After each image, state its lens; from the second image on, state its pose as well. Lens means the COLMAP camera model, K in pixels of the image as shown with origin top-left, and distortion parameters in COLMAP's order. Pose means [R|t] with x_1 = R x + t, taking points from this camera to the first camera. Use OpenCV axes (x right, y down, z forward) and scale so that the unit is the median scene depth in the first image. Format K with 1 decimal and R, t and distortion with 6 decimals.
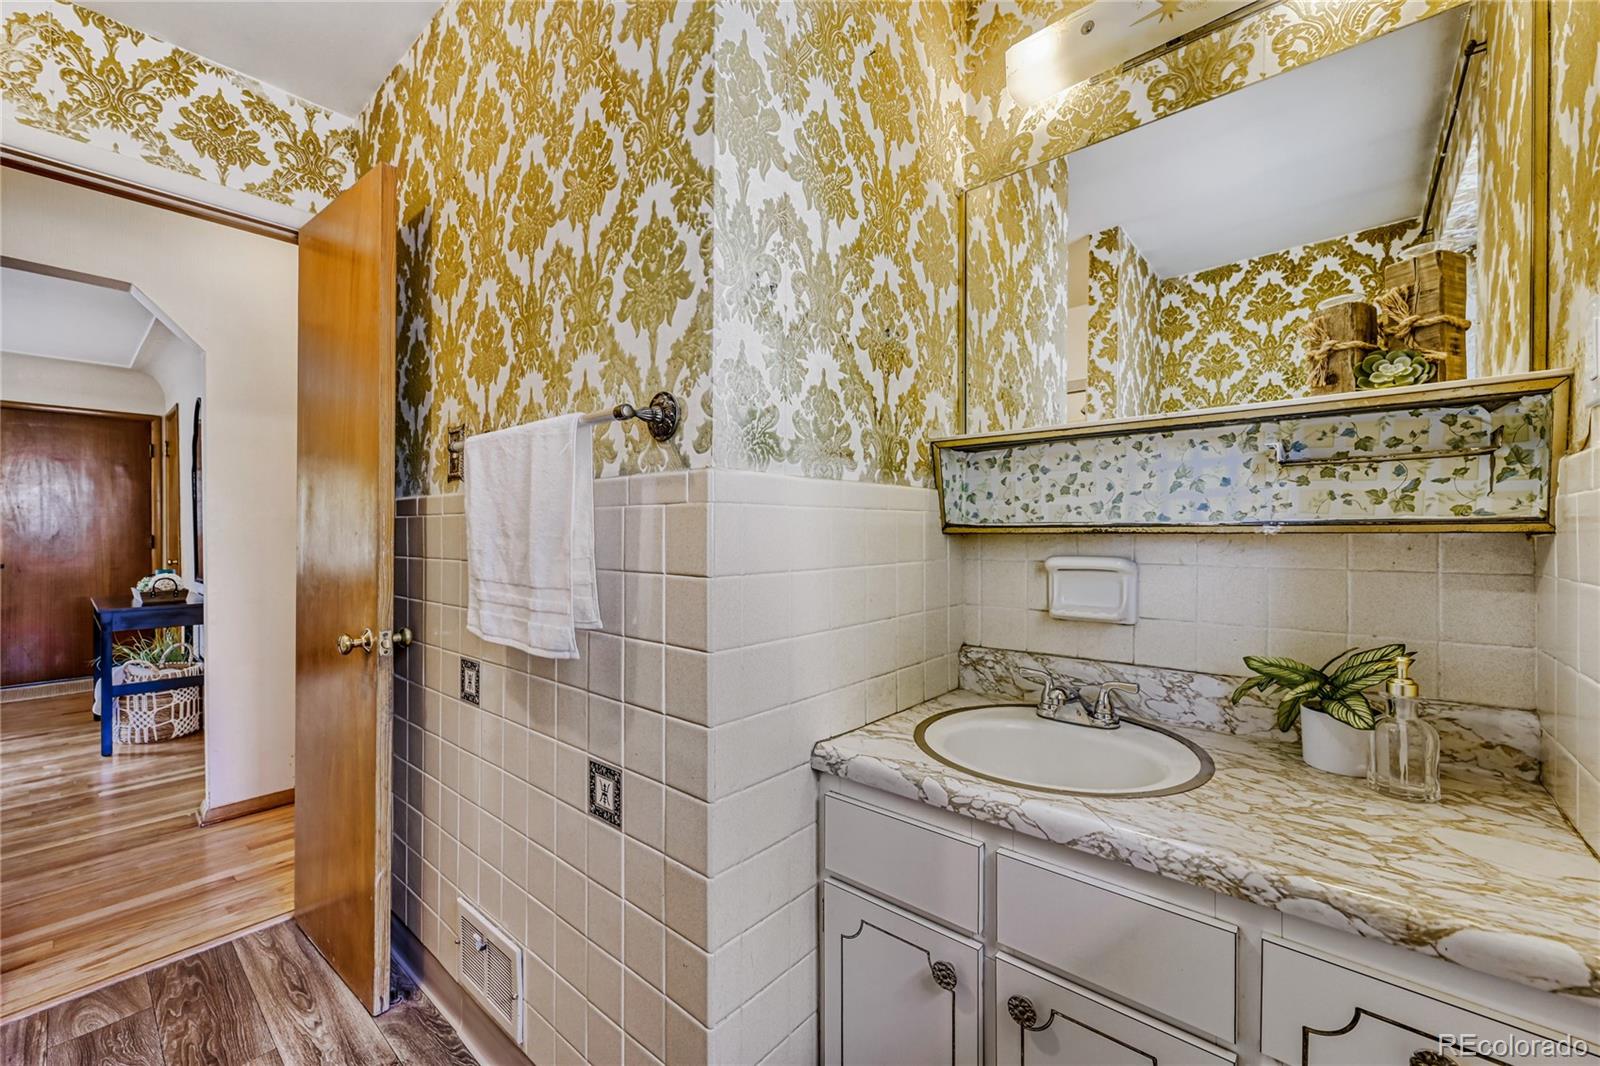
lens RADIAL K [[636.6, 0, 783.9], [0, 636.6, 535.0], [0, 0, 1]] dist [-0.000370, 0.000341]
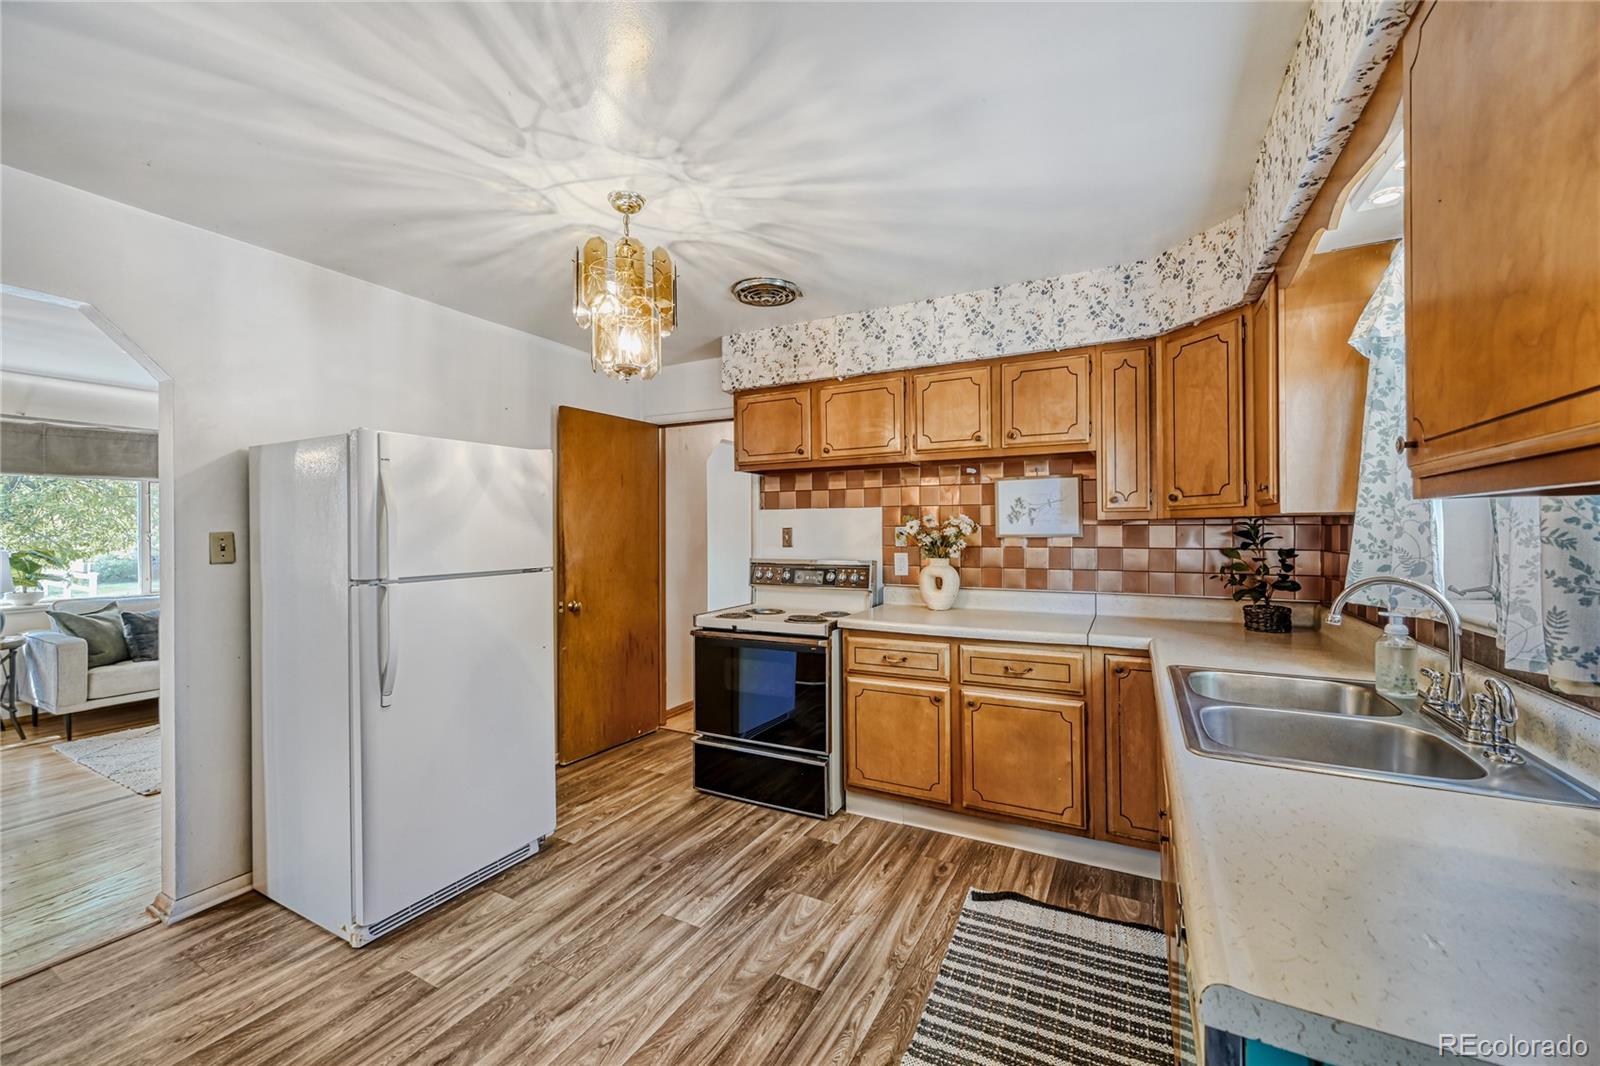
lens RADIAL K [[636.6, 0, 803.0], [0, 636.6, 526.5], [0, 0, 1]] dist [-0.000370, 0.000341]
pose [[-0.216587, 0.009909, 0.976213, -2.194626], [0.014592, 0.999870, -0.006912, -0.114998], [-0.976154, 0.012748, -0.216703, 1.134166]]
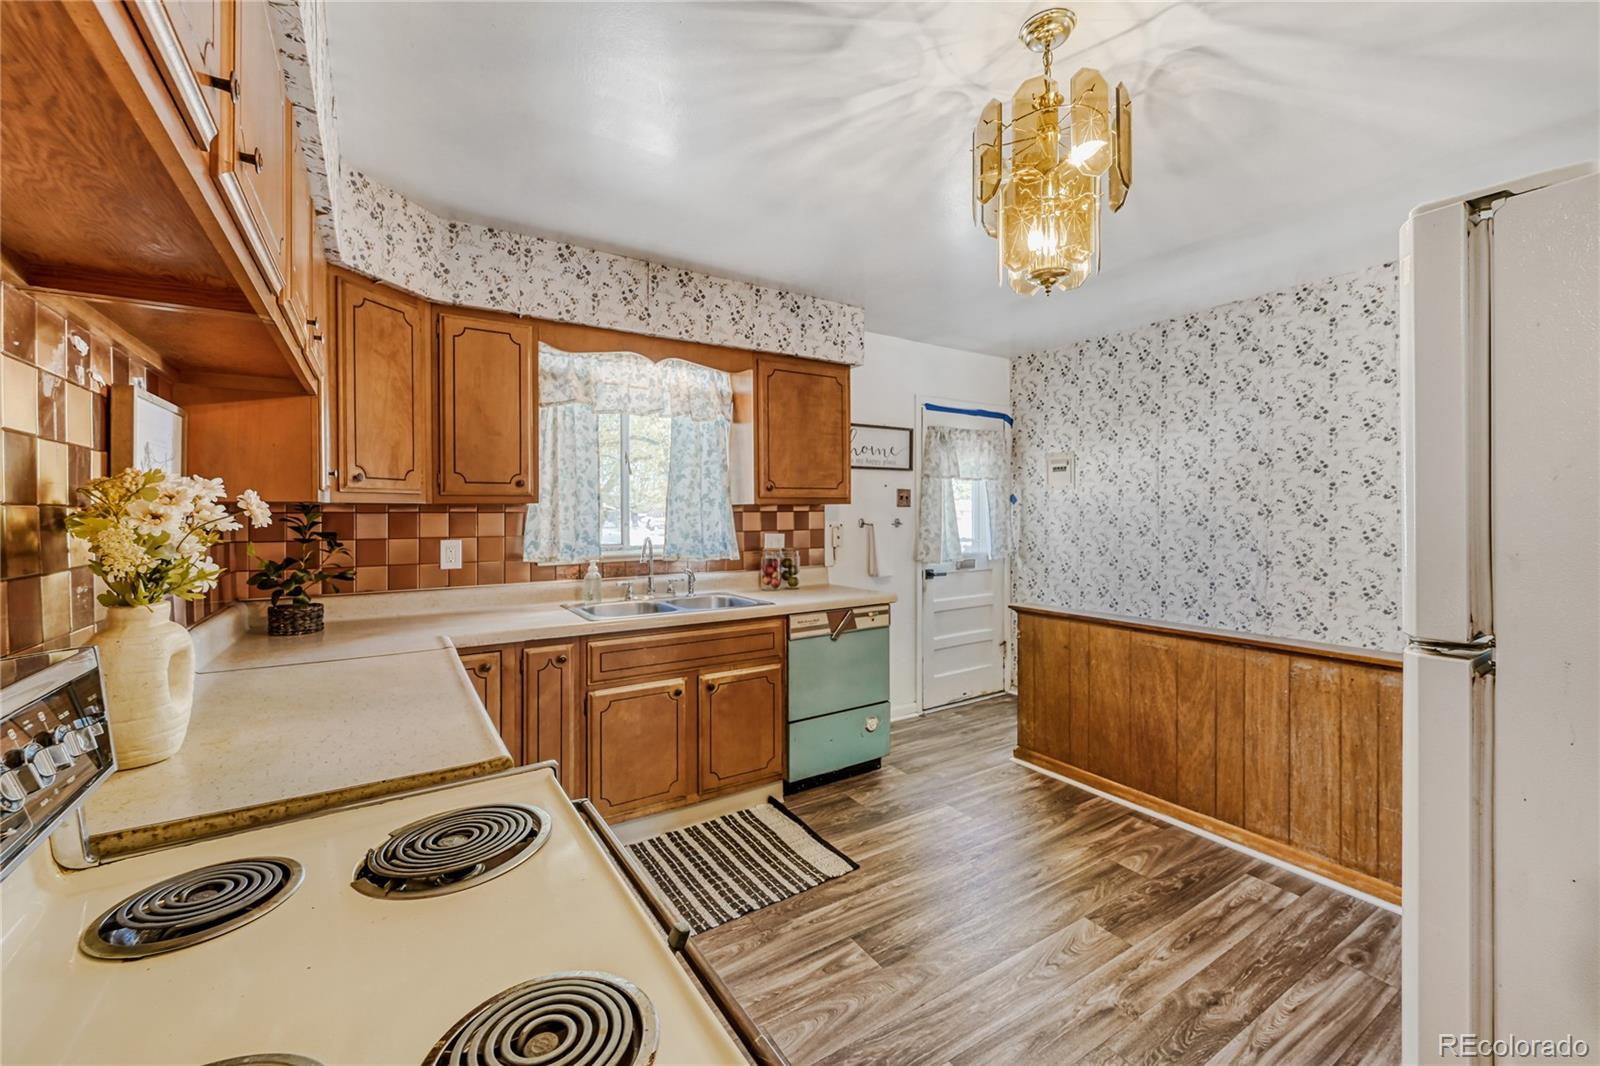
lens RADIAL K [[636.6, 0, 808.3], [0, 636.6, 515.4], [0, 0, 1]] dist [-0.000370, 0.000341]
pose [[-0.282519, 0.008111, -0.959227, -0.047572], [-0.000479, 0.999963, 0.008596, -0.117712], [0.959262, 0.002888, -0.282504, 1.131366]]
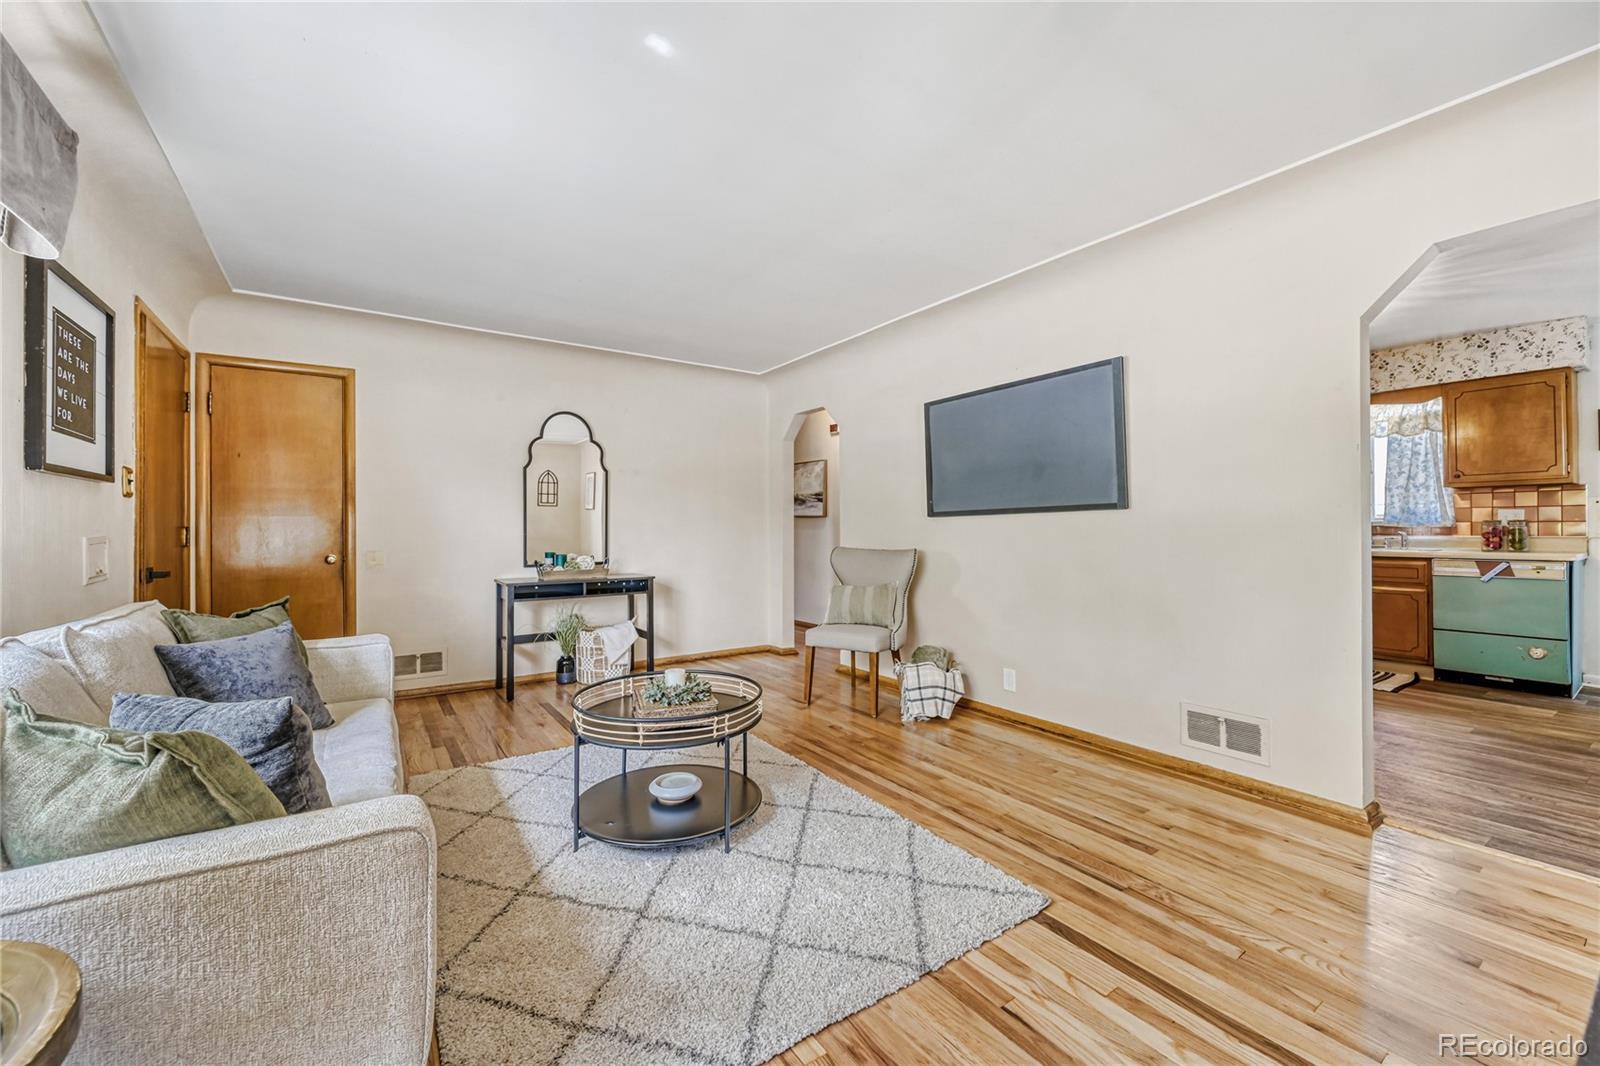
lens RADIAL K [[636.6, 0, 801.1], [0, 636.6, 520.9], [0, 0, 1]] dist [-0.000370, 0.000341]
pose [[-0.965450, 0.007642, 0.260476, 0.162609], [0.006698, 0.999967, -0.004513, 0.000070], [-0.260502, -0.002612, -0.965470, 3.760781]]
